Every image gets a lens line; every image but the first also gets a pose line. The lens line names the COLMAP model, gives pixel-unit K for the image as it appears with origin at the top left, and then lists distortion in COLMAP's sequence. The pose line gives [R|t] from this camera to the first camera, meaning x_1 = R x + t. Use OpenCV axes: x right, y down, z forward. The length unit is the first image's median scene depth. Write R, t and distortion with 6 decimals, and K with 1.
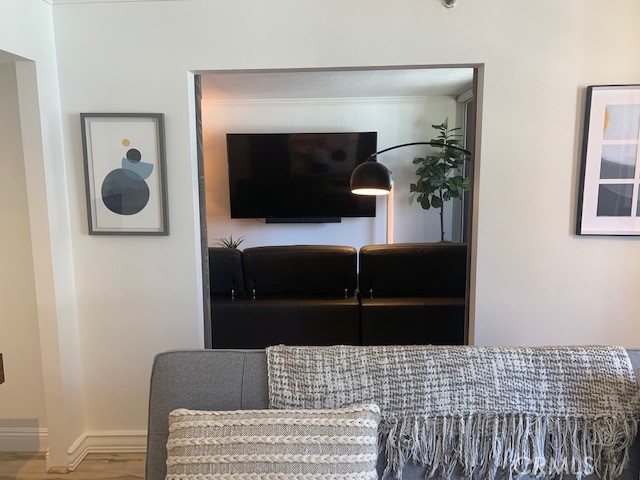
lens RADIAL K [[486.8, 0, 315.4], [0, 486.8, 237.9], [0, 0, 1]] dist [0.037764, -0.048893]
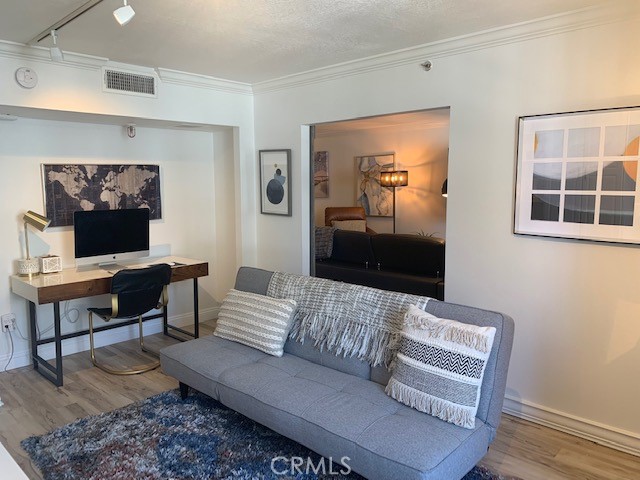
lens RADIAL K [[486.8, 0, 315.4], [0, 486.8, 237.9], [0, 0, 1]] dist [0.037764, -0.048893]
pose [[0.745986, 0.086156, -0.660366, 1.011209], [-0.100083, 0.994838, 0.016734, 0.035739], [0.658399, 0.053608, 0.750758, -0.289652]]
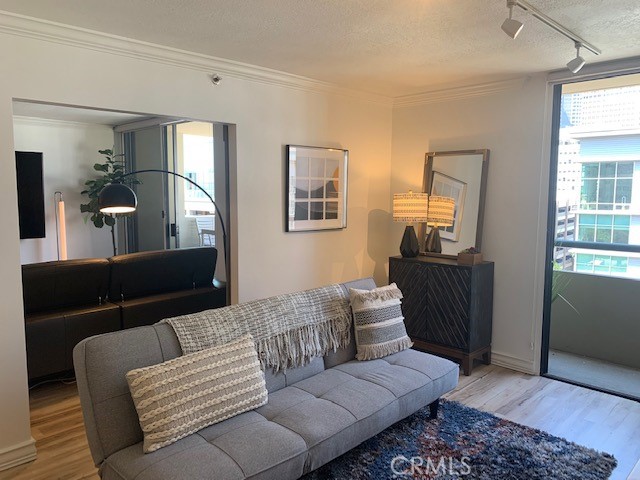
lens RADIAL K [[486.8, 0, 315.4], [0, 486.8, 237.9], [0, 0, 1]] dist [0.037764, -0.048893]
pose [[0.672457, -0.057780, 0.737877, -0.644965], [0.091470, 0.995793, -0.005383, 0.033202], [-0.734462, 0.071113, 0.674914, -0.200144]]
